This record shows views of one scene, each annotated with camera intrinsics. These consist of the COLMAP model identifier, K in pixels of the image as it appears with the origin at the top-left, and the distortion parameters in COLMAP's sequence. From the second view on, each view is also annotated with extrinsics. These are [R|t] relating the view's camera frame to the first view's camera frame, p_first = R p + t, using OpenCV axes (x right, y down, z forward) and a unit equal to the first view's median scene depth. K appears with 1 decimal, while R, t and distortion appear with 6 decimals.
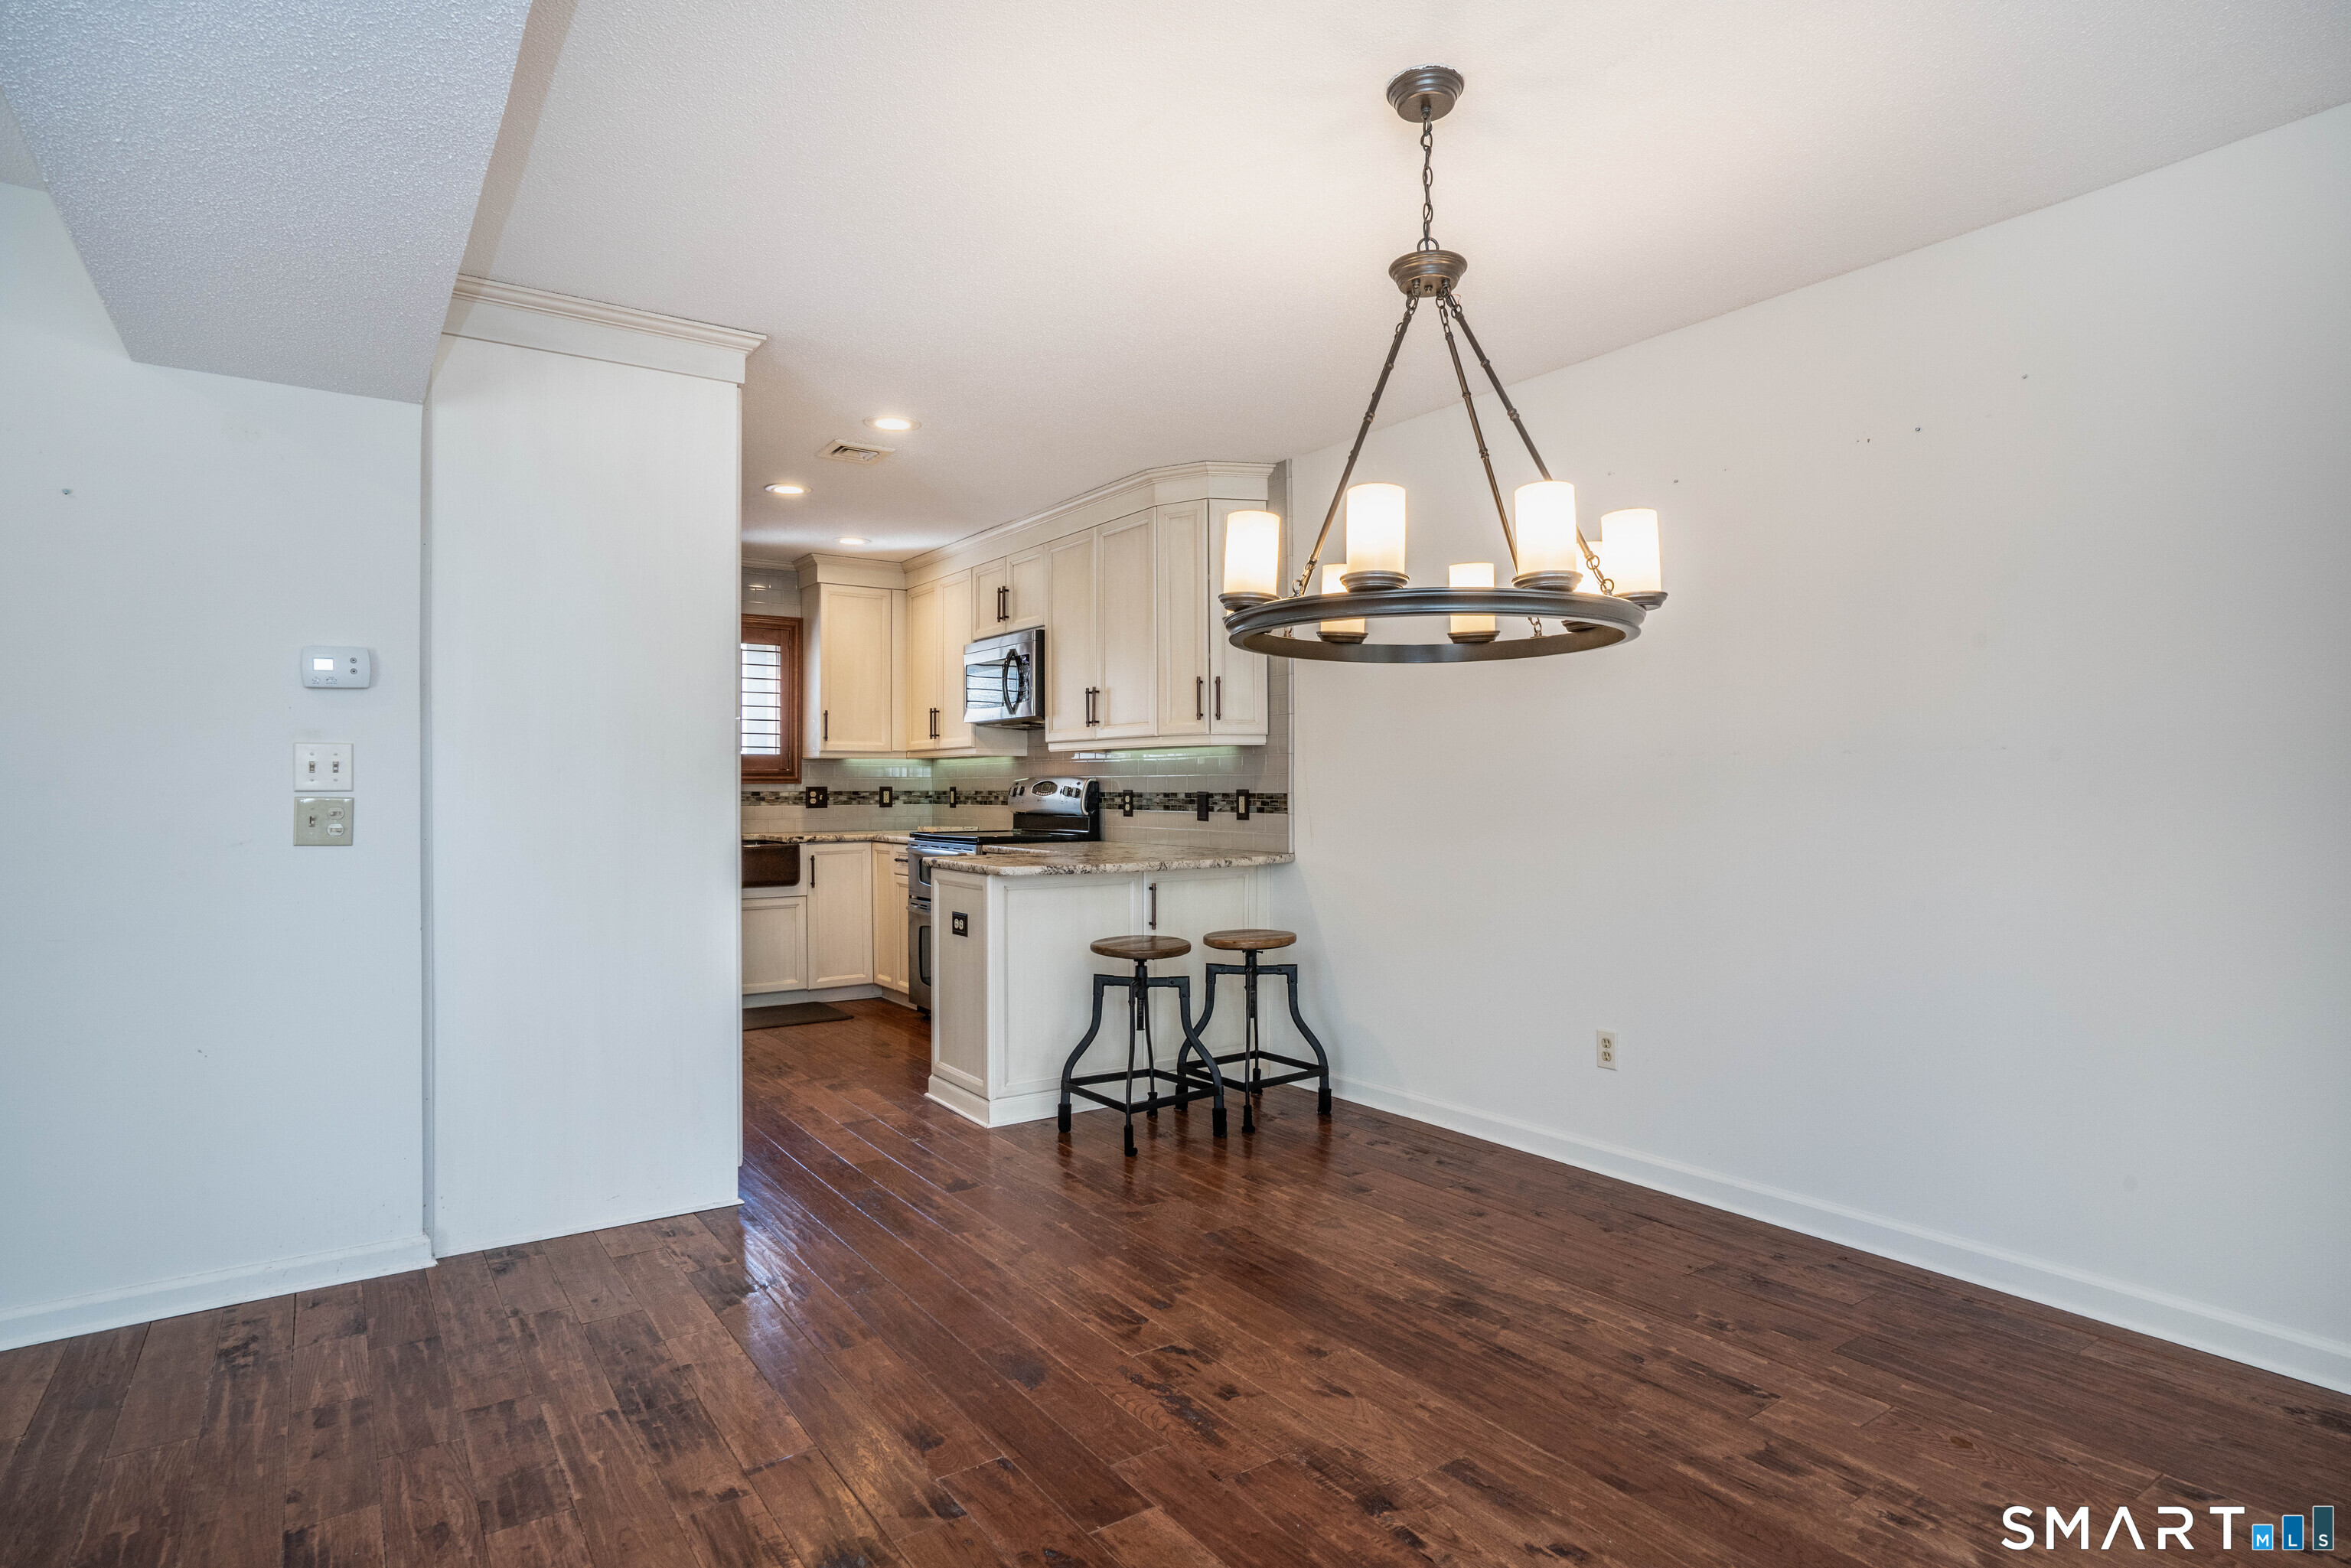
lens RADIAL K [[1273.4, 0, 1128.9], [0, 1273.4, 781.2], [0, 0, 1]] dist [-0.001943, -0.000017]
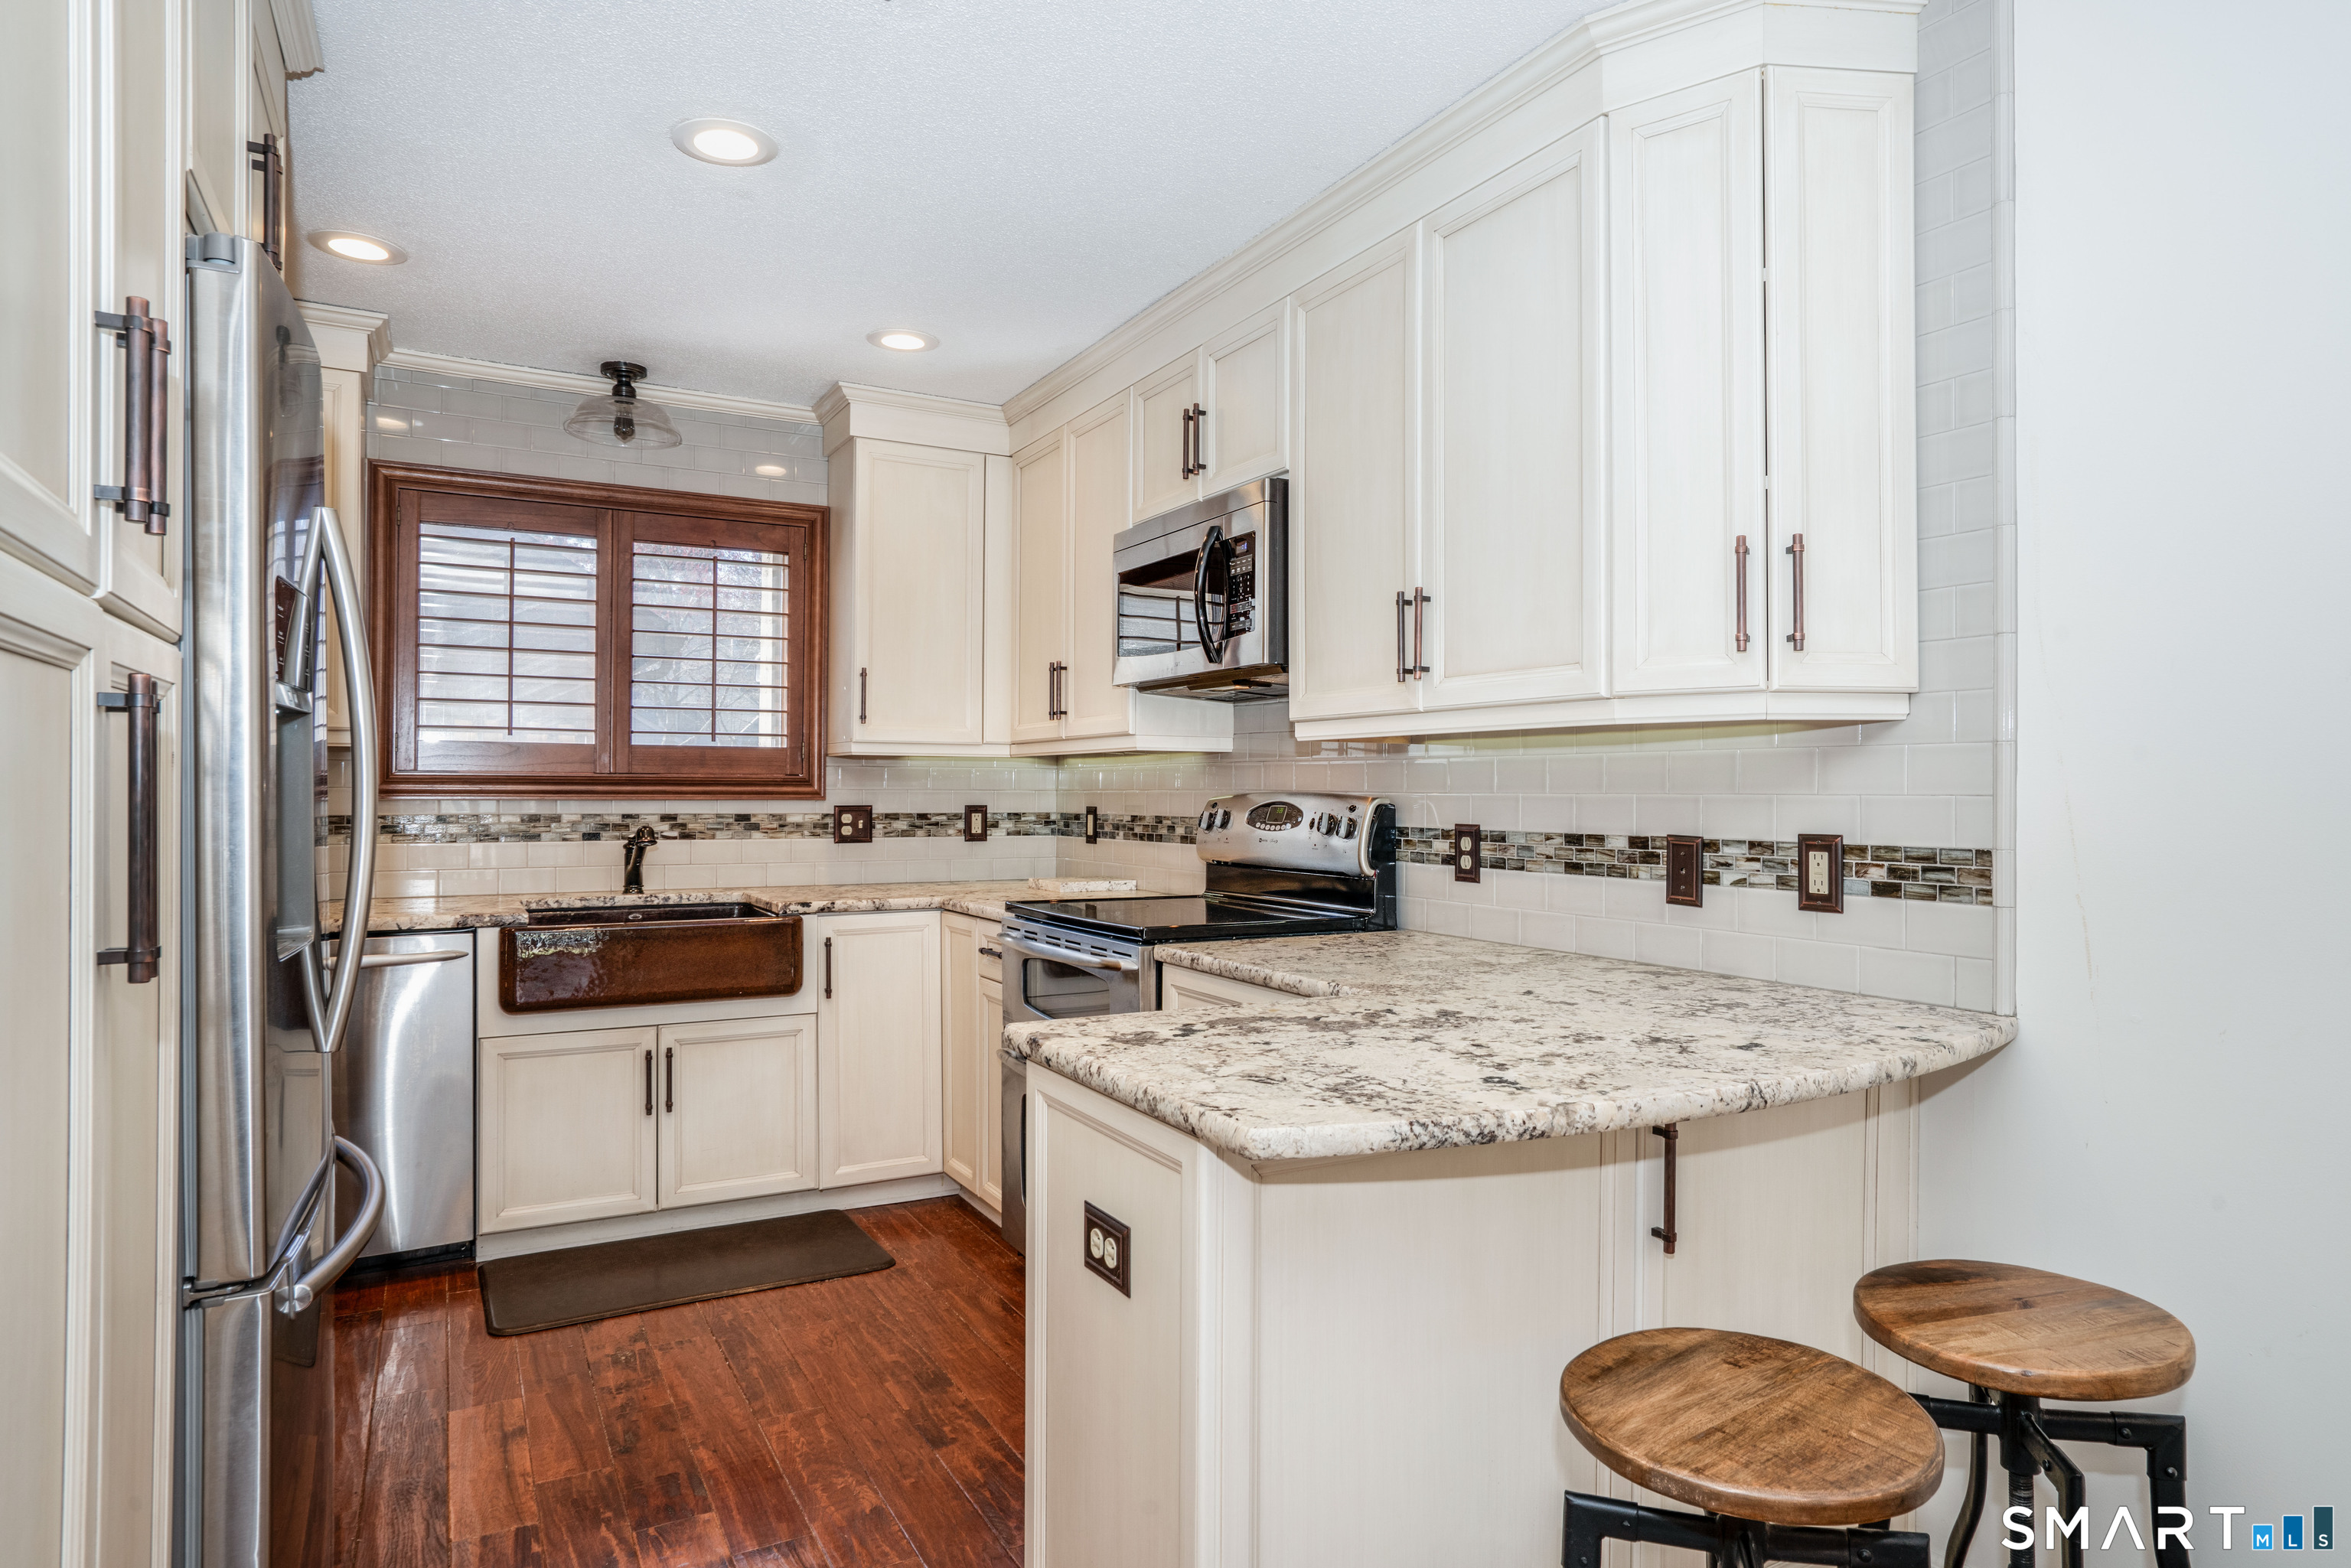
lens RADIAL K [[1341.5, 0, 1178.0], [0, 1341.5, 785.4], [0, 0, 1]] dist [0.002441, 0.000127]
pose [[0.997226, 0.005513, -0.074222, -0.065915], [-0.005515, 0.999985, 0.000177, -0.006448], [0.074222, 0.000232, 0.997242, 0.483716]]
